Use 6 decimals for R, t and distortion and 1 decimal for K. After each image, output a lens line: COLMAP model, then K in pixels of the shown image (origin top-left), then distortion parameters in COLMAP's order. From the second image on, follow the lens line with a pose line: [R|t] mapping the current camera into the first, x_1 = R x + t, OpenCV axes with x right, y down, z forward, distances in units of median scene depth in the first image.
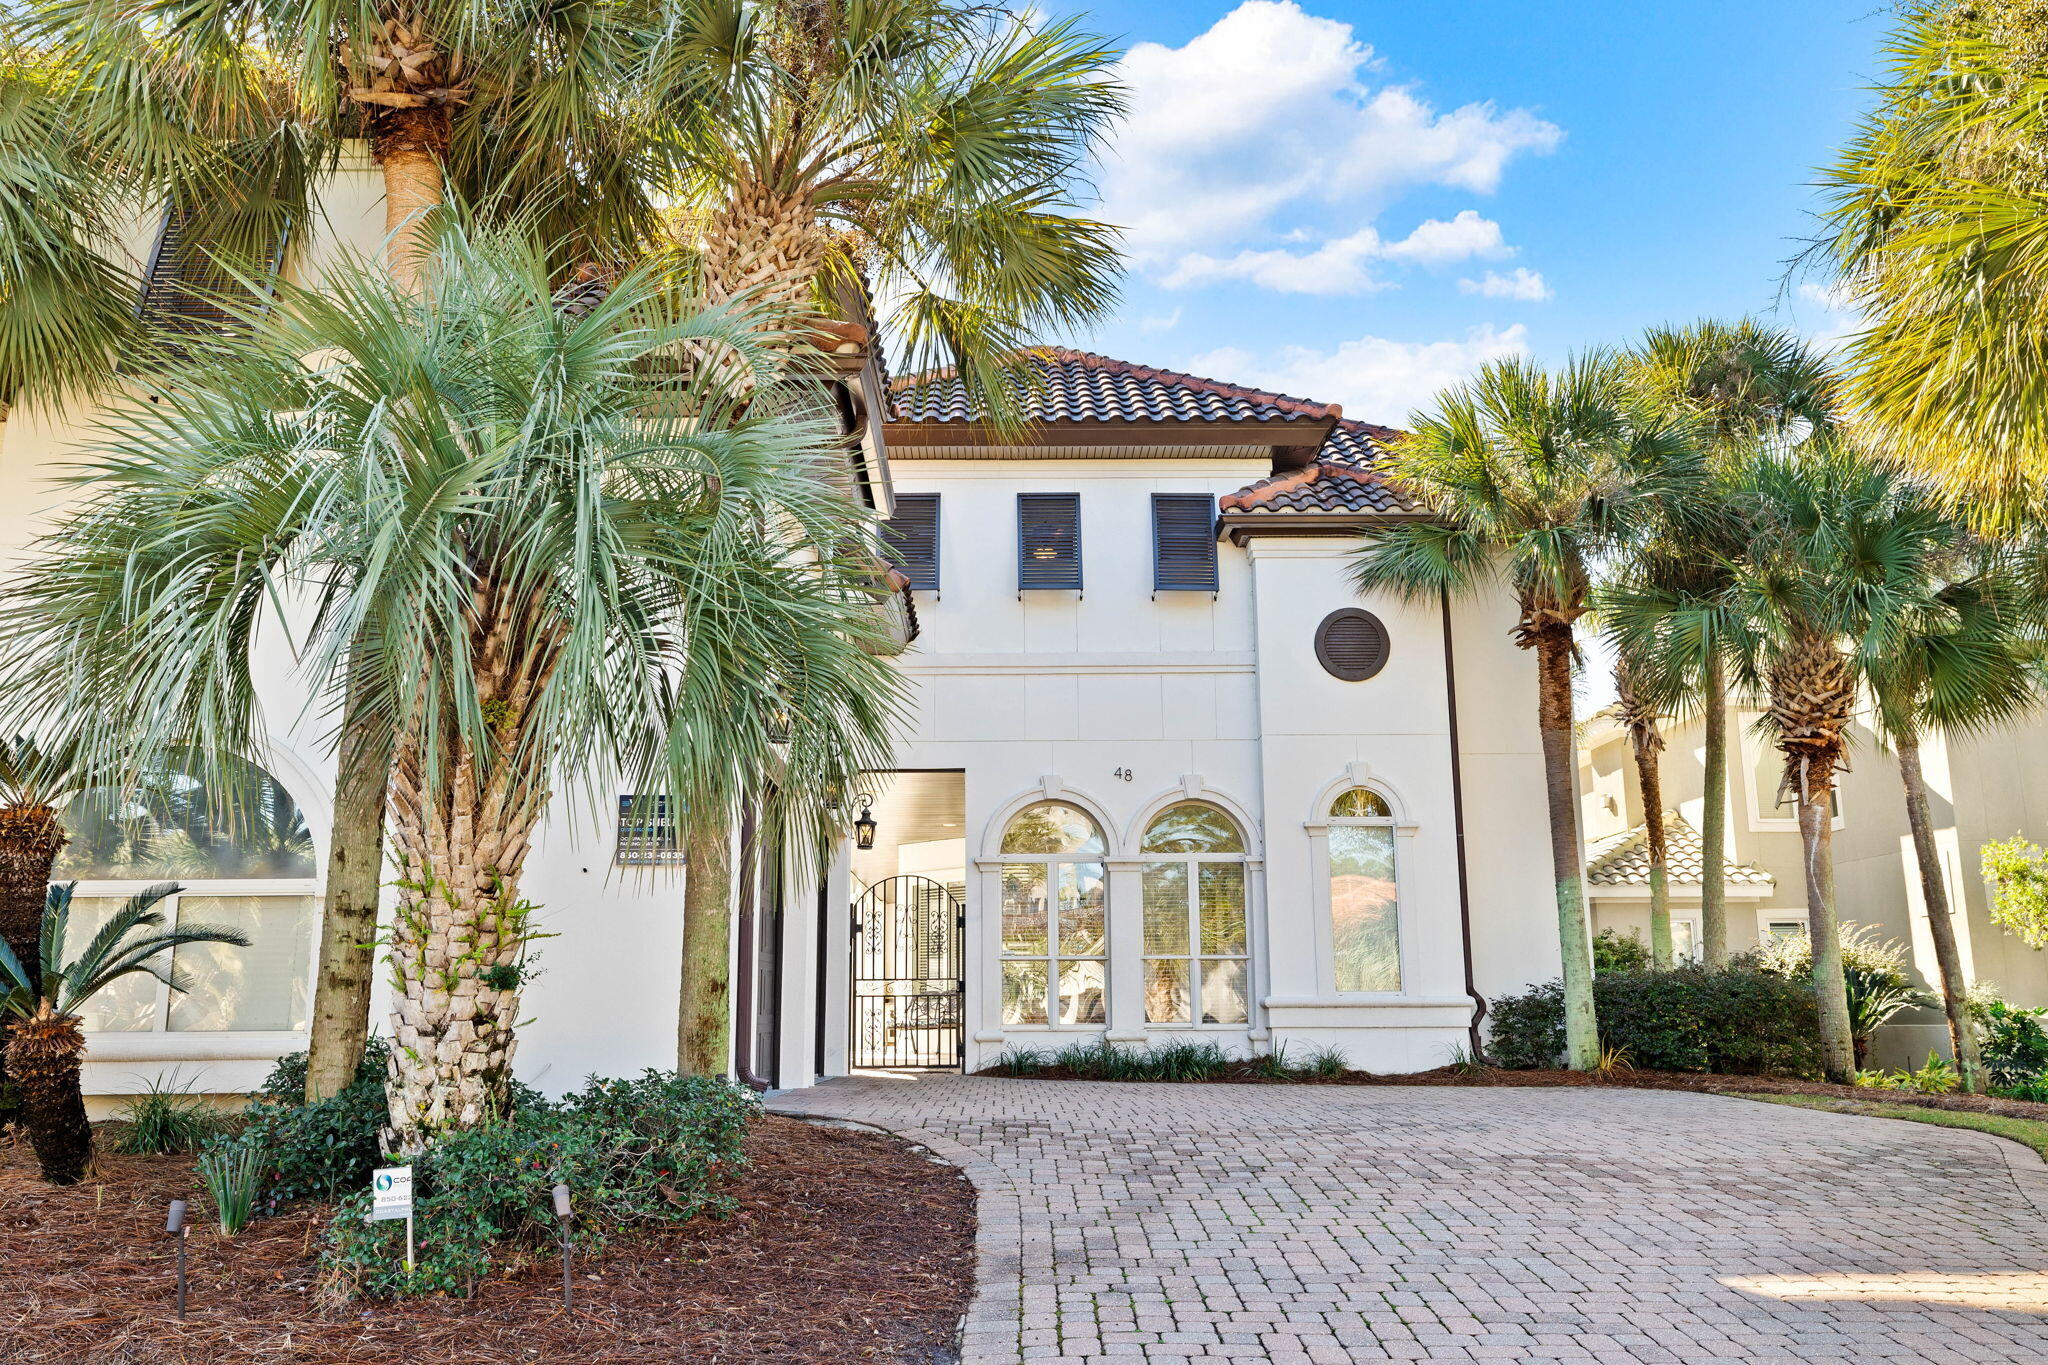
lens RADIAL K [[1655.2, 0, 1024.0], [0, 1655.2, 682.5], [0, 0, 1]] dist [-0.005986, -0.003411]
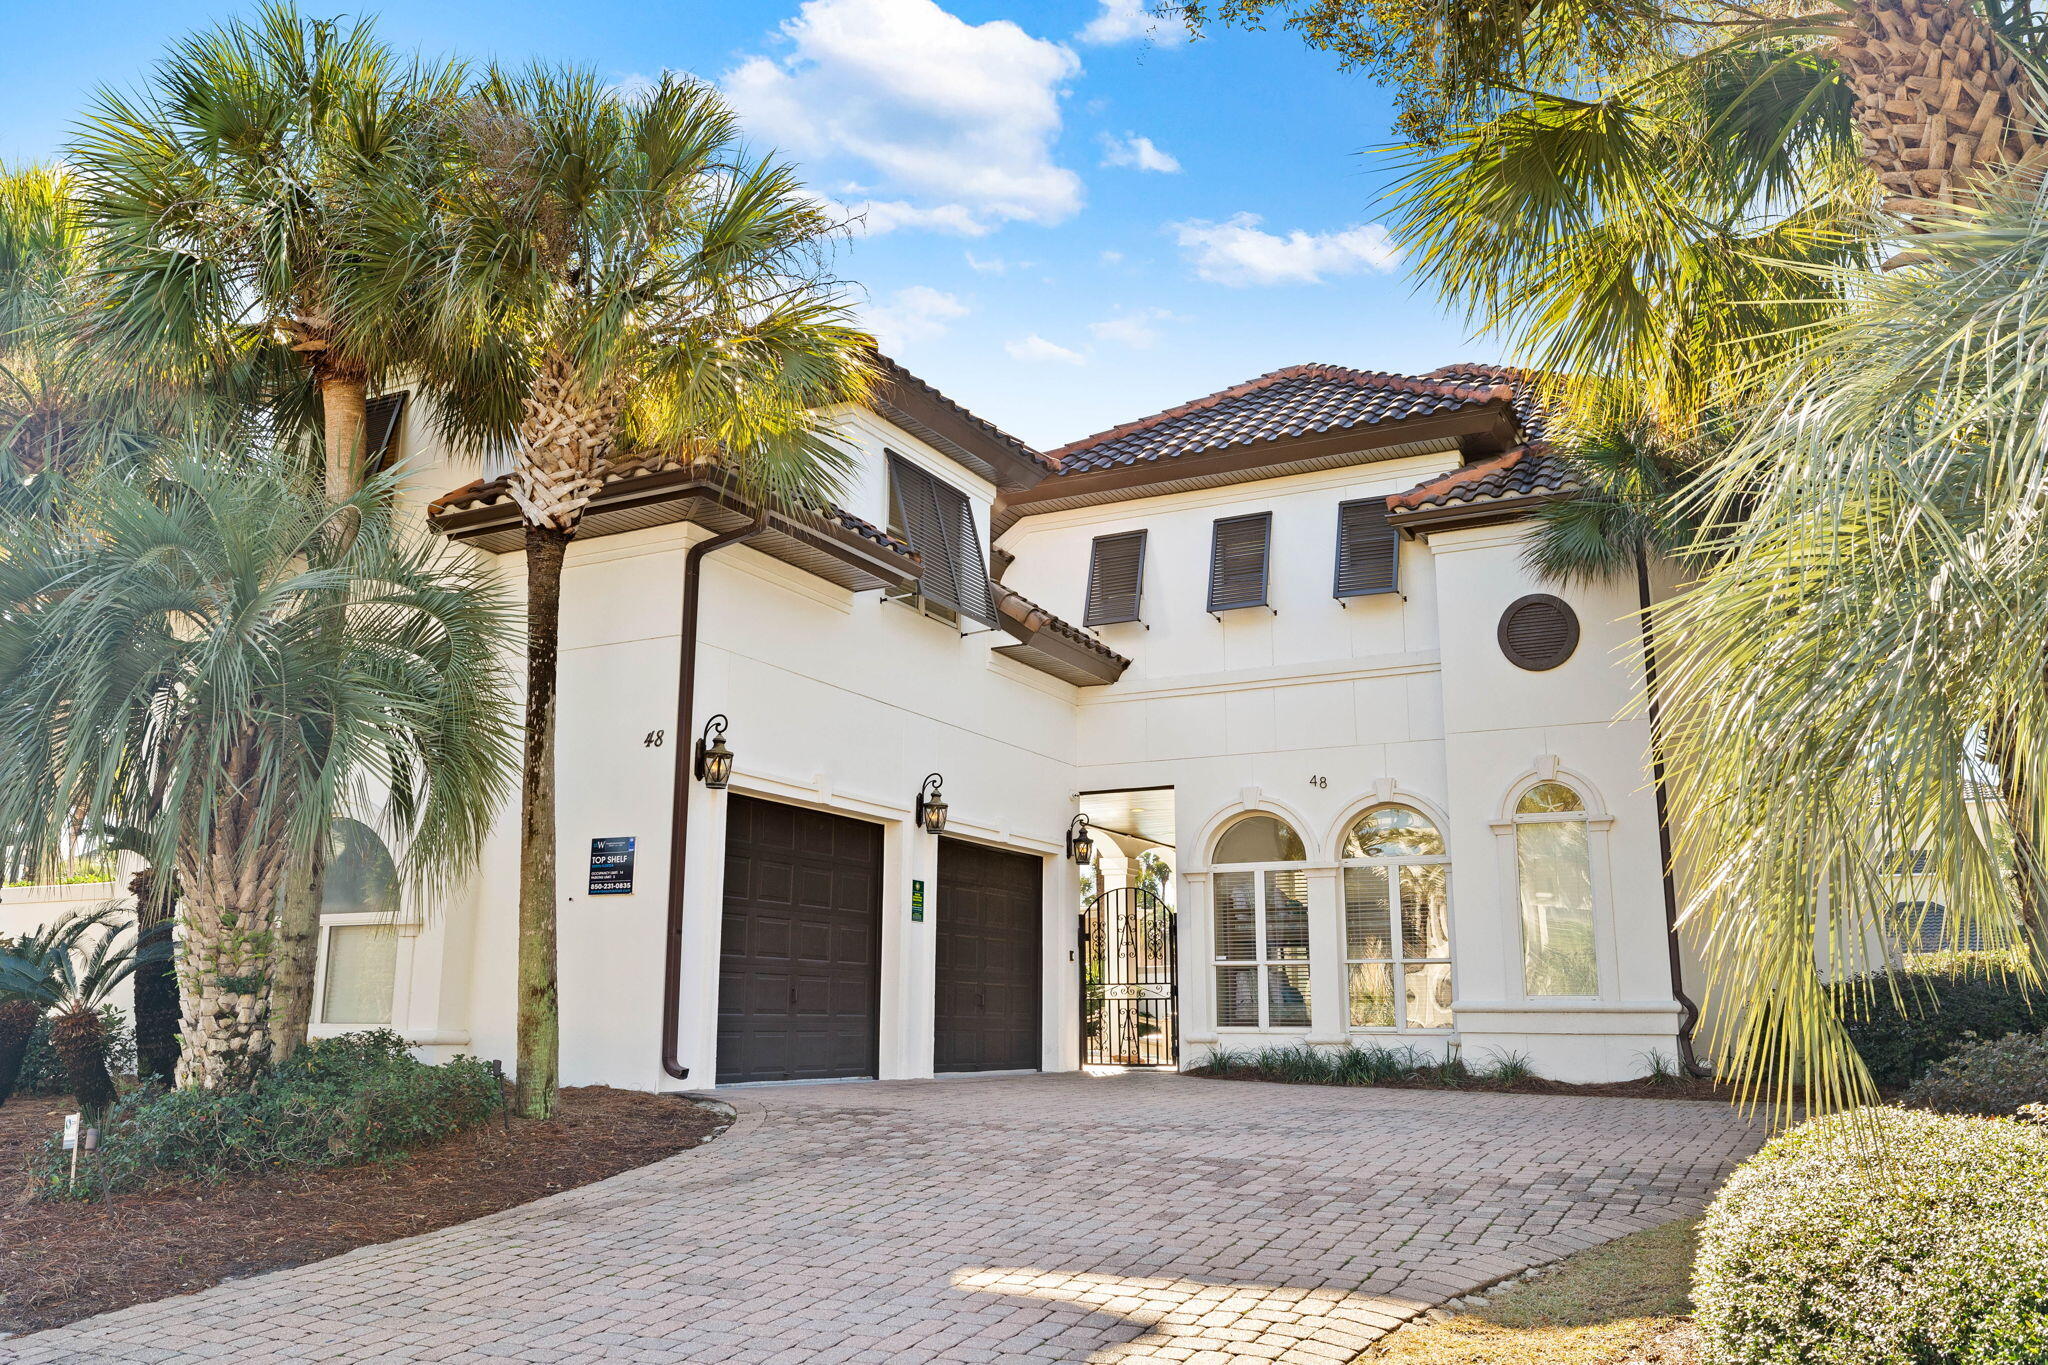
lens RADIAL K [[1612.0, 0, 1024.0], [0, 1612.0, 682.5], [0, 0, 1]] dist [-0.003523, -0.001593]
pose [[0.886321, -0.086545, -0.454912, 0.357244], [0.083700, 0.996140, -0.026436, 0.005605], [0.455444, -0.014645, 0.890144, 0.035821]]
